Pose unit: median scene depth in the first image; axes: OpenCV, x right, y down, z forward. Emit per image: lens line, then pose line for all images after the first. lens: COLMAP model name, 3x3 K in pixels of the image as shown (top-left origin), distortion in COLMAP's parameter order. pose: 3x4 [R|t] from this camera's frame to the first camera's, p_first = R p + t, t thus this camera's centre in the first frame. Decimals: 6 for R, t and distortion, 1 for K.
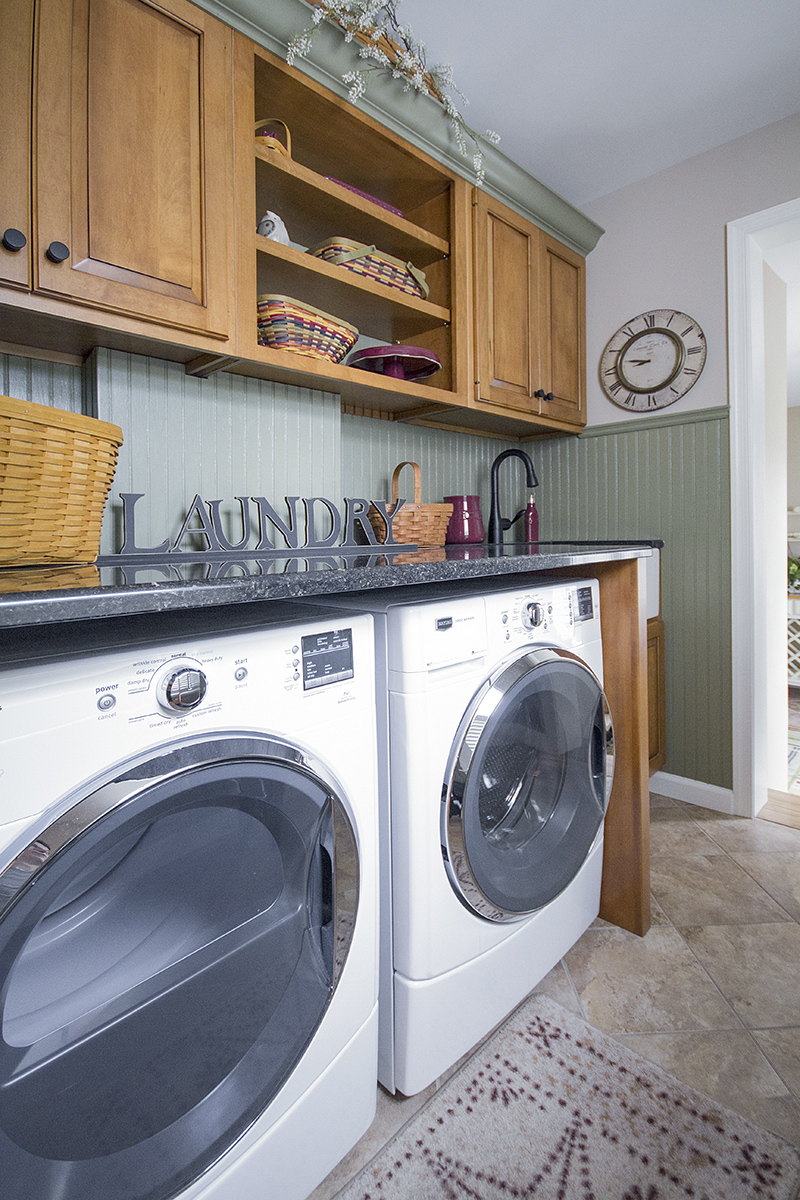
lens RADIAL K [[592.5, 0, 399.0], [0, 592.5, 513.7], [0, 0, 1]] dist [0.028666, -0.016931]
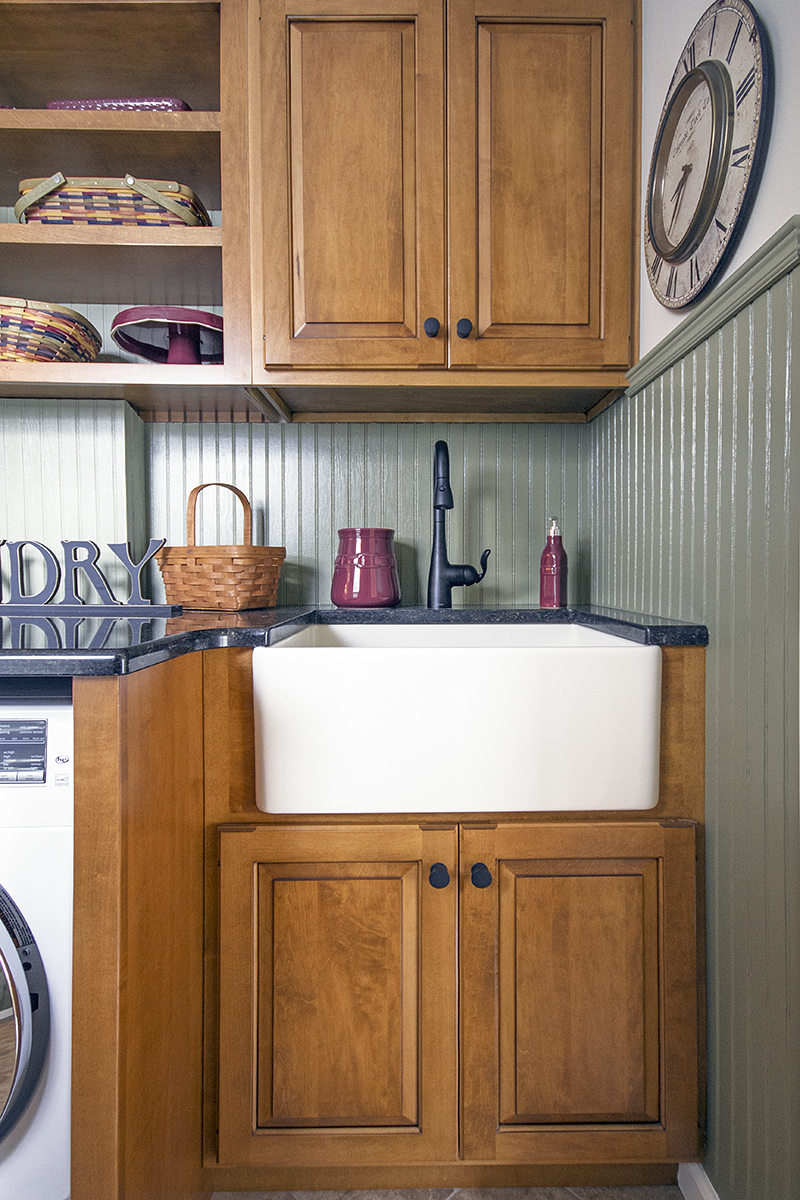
lens RADIAL K [[614.2, 0, 446.8], [0, 614.2, 597.3], [0, 0, 1]] dist [-0.012194, 0.000052]
pose [[0.739456, 0.040405, -0.671991, 0.769598], [0.014271, 0.997032, 0.075652, -0.007006], [0.673053, -0.065531, 0.736685, 0.738182]]
